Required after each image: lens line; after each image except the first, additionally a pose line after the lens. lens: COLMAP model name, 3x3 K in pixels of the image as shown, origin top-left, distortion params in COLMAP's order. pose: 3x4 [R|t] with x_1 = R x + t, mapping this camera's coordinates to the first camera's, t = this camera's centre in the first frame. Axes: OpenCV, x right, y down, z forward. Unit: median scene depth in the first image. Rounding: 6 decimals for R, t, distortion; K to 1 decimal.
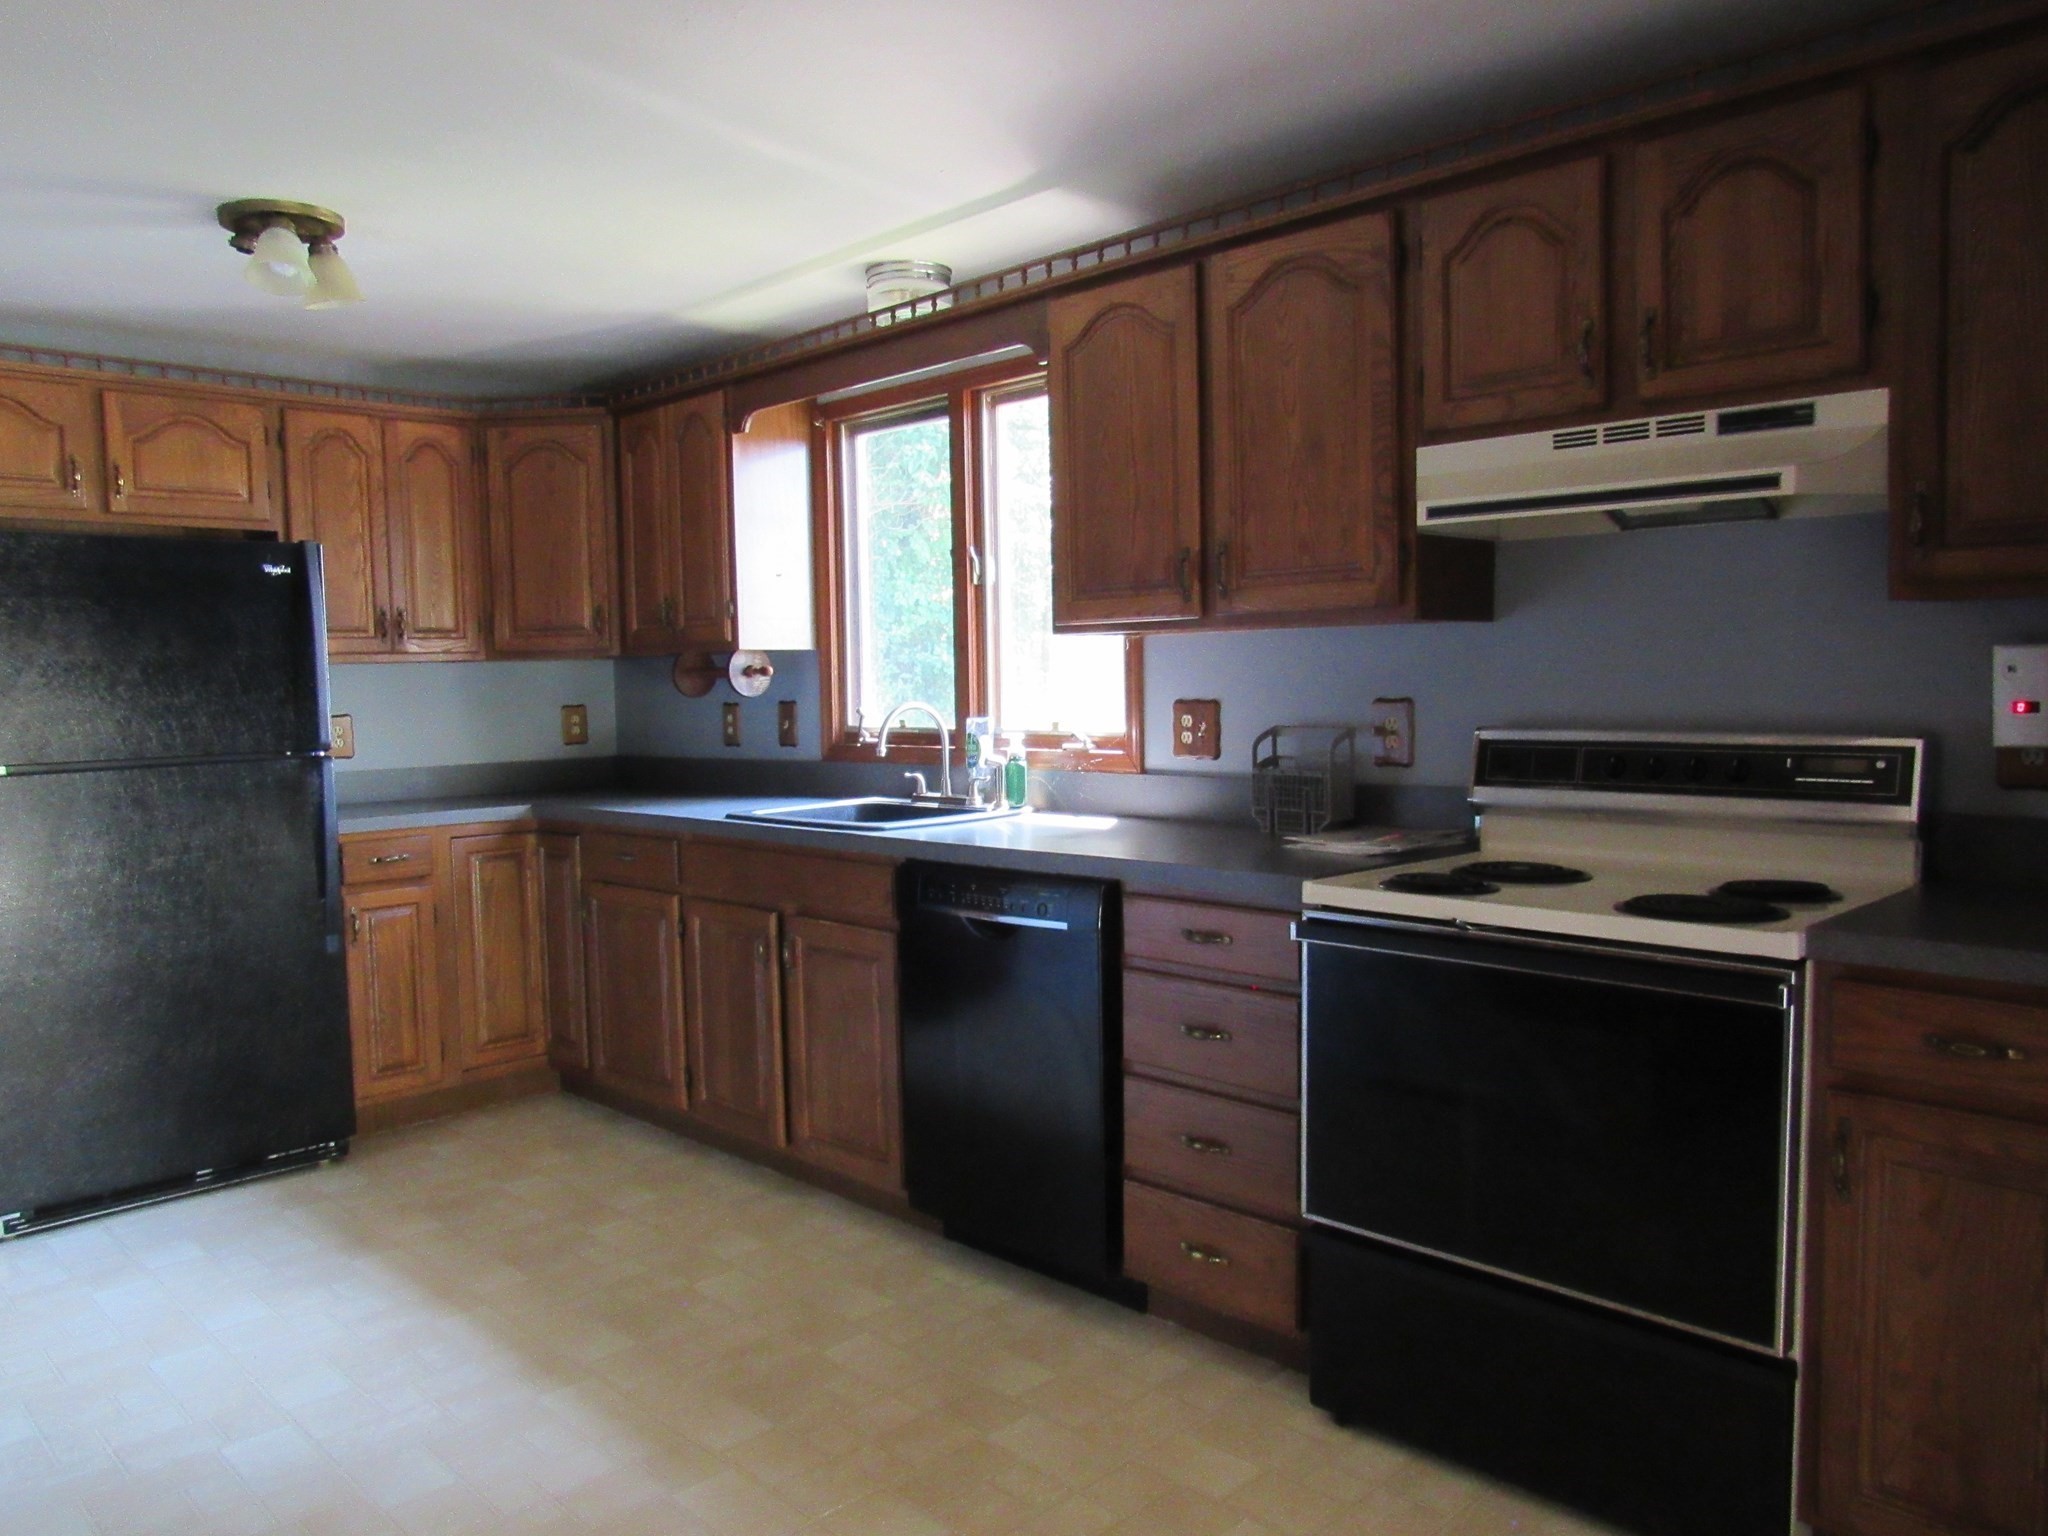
lens RADIAL K [[1467.4, 0, 1024.0], [0, 1467.4, 768.0], [0, 0, 1]] dist [-0.034573, 0.006579]
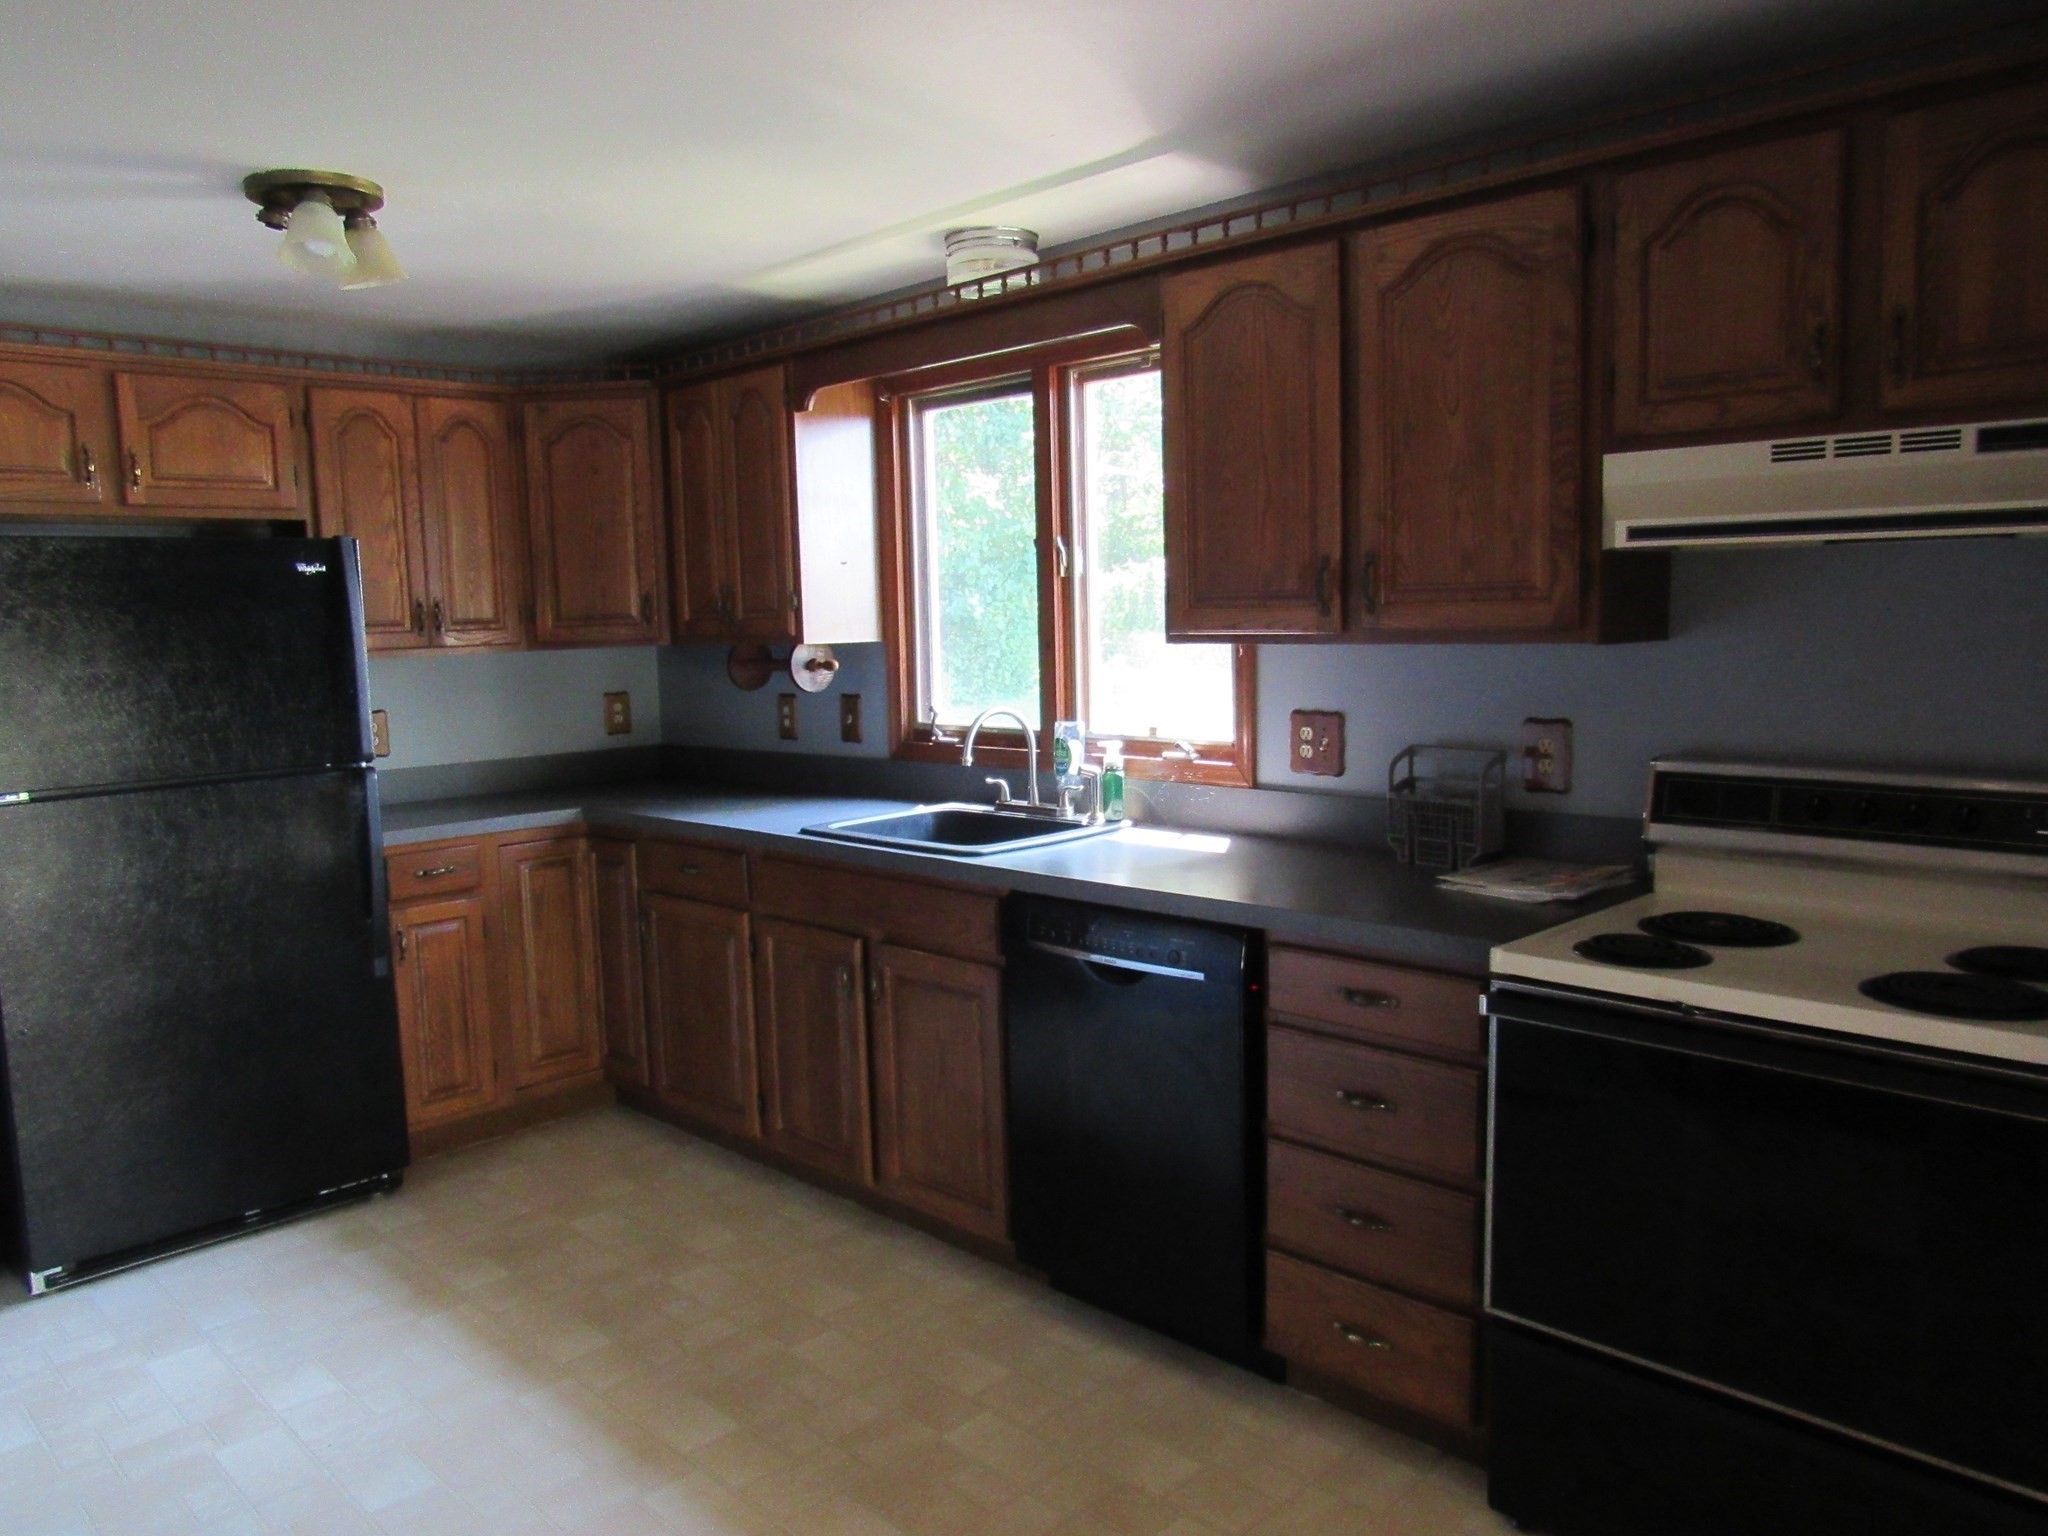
lens RADIAL K [[1467.4, 0, 1024.0], [0, 1467.4, 768.0], [0, 0, 1]] dist [-0.034573, 0.006579]
pose [[0.999978, -0.006410, 0.001968, -0.064678], [0.006315, 0.998969, 0.044945, -0.049659], [-0.002254, -0.044932, 0.998988, 0.070217]]
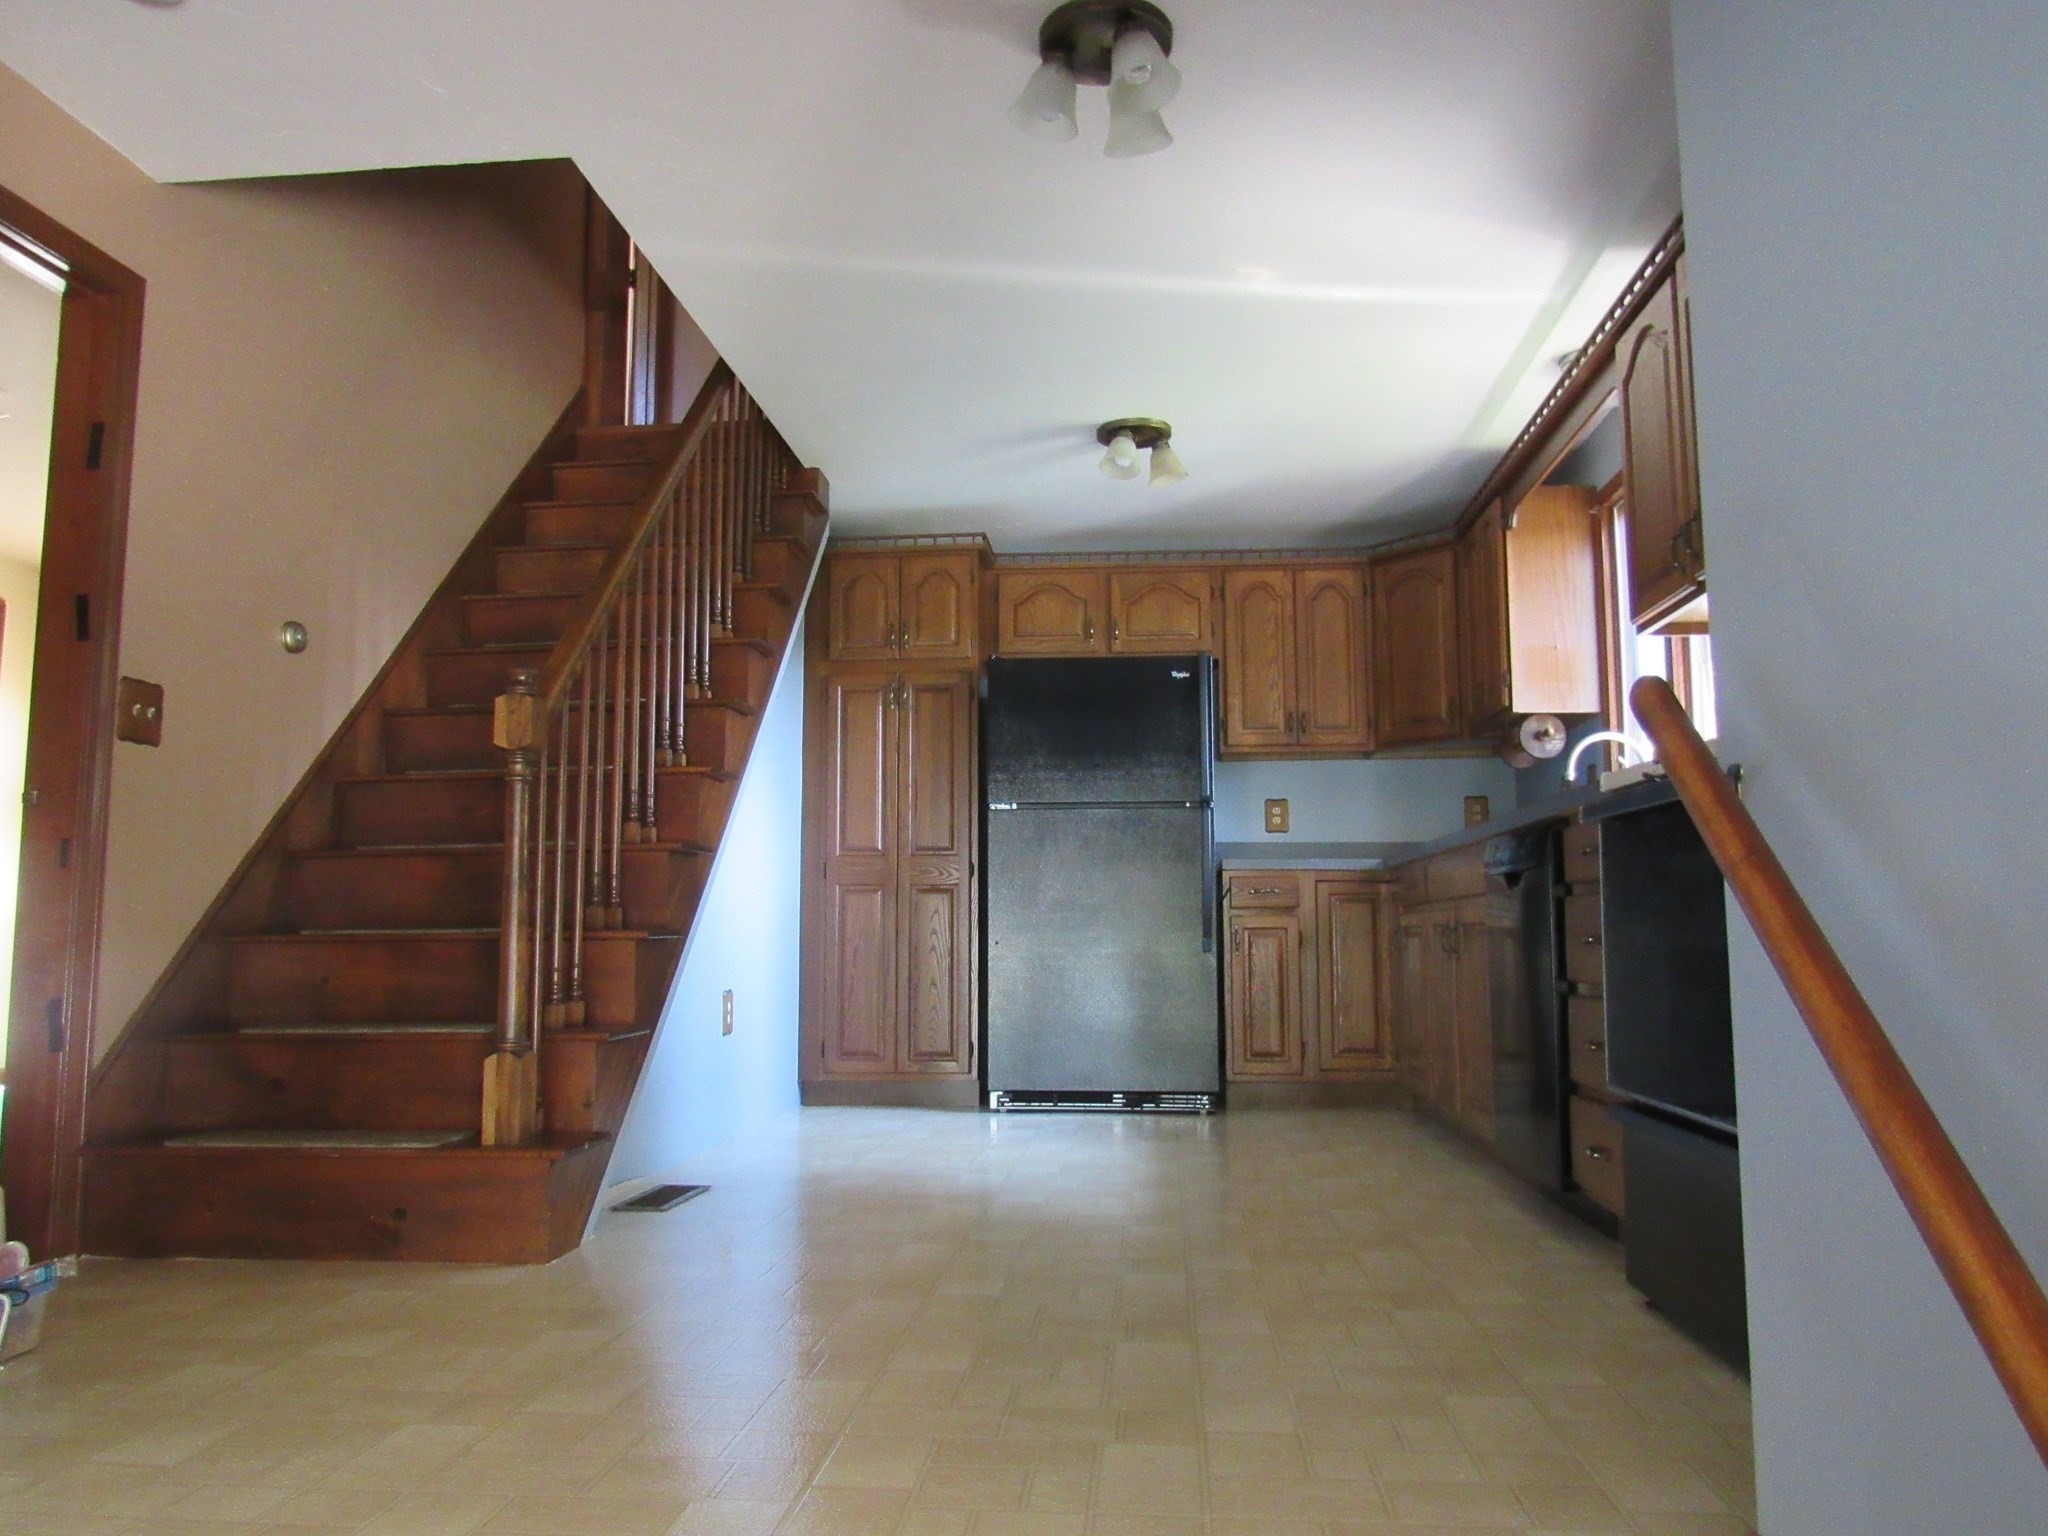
lens RADIAL K [[1467.4, 0, 1024.0], [0, 1467.4, 768.0], [0, 0, 1]] dist [-0.034573, 0.006579]
pose [[0.648602, -0.060665, -0.758706, 0.488720], [-0.063540, 0.989023, -0.133399, 0.161074], [0.758471, 0.134731, 0.637628, -0.024108]]
